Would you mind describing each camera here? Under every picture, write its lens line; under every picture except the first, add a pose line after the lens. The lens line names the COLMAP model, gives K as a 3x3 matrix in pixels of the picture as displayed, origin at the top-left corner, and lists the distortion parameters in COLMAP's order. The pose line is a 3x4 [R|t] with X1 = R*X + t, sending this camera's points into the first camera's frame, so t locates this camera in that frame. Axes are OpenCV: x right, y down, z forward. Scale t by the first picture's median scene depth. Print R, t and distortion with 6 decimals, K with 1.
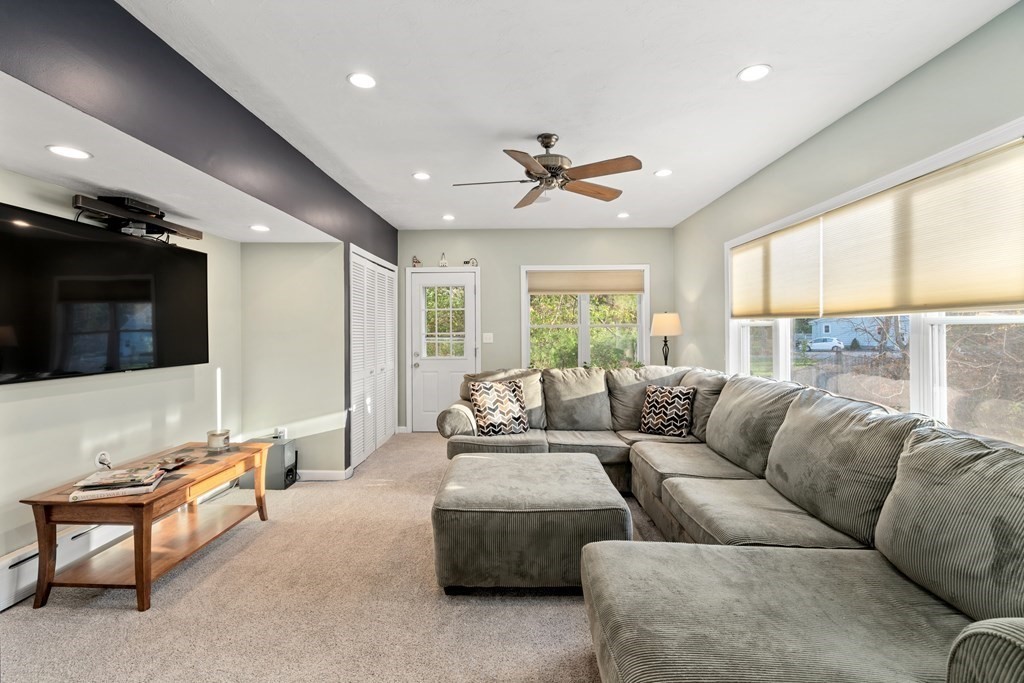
lens RADIAL K [[465.2, 0, 506.2], [0, 465.2, 332.6], [0, 0, 1]] dist [-0.002990, 0.000513]
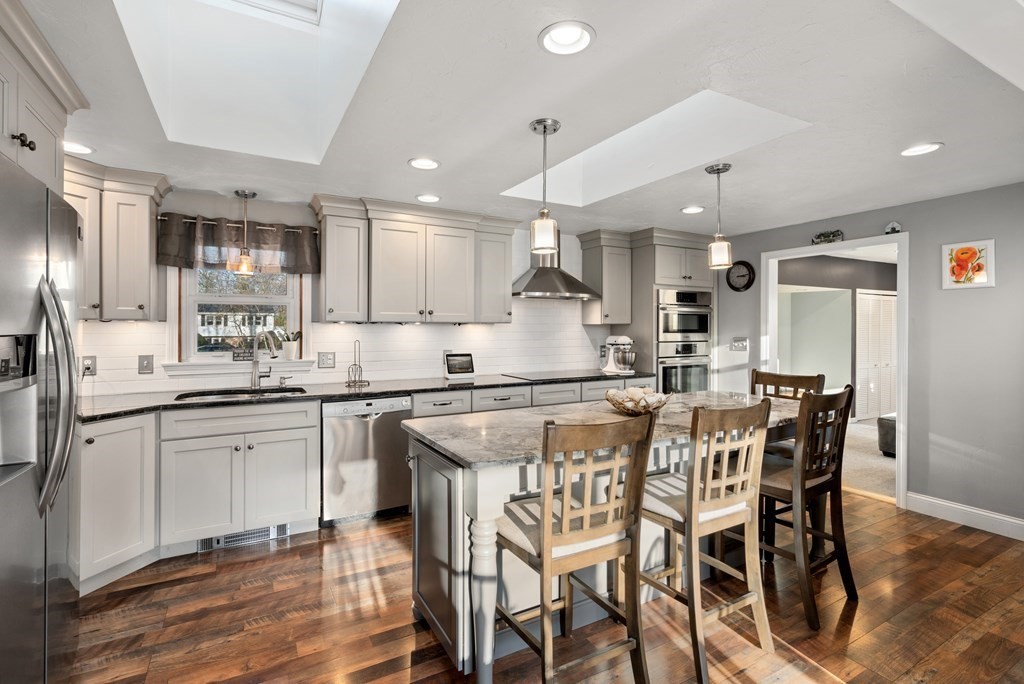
lens RADIAL K [[465.2, 0, 506.2], [0, 465.2, 333.1], [0, 0, 1]] dist [-0.002990, 0.000513]
pose [[0.510972, 0.009831, -0.859541, 0.559781], [-0.004630, 0.999952, 0.008685, -0.047236], [0.859585, -0.000458, 0.510993, -1.144135]]
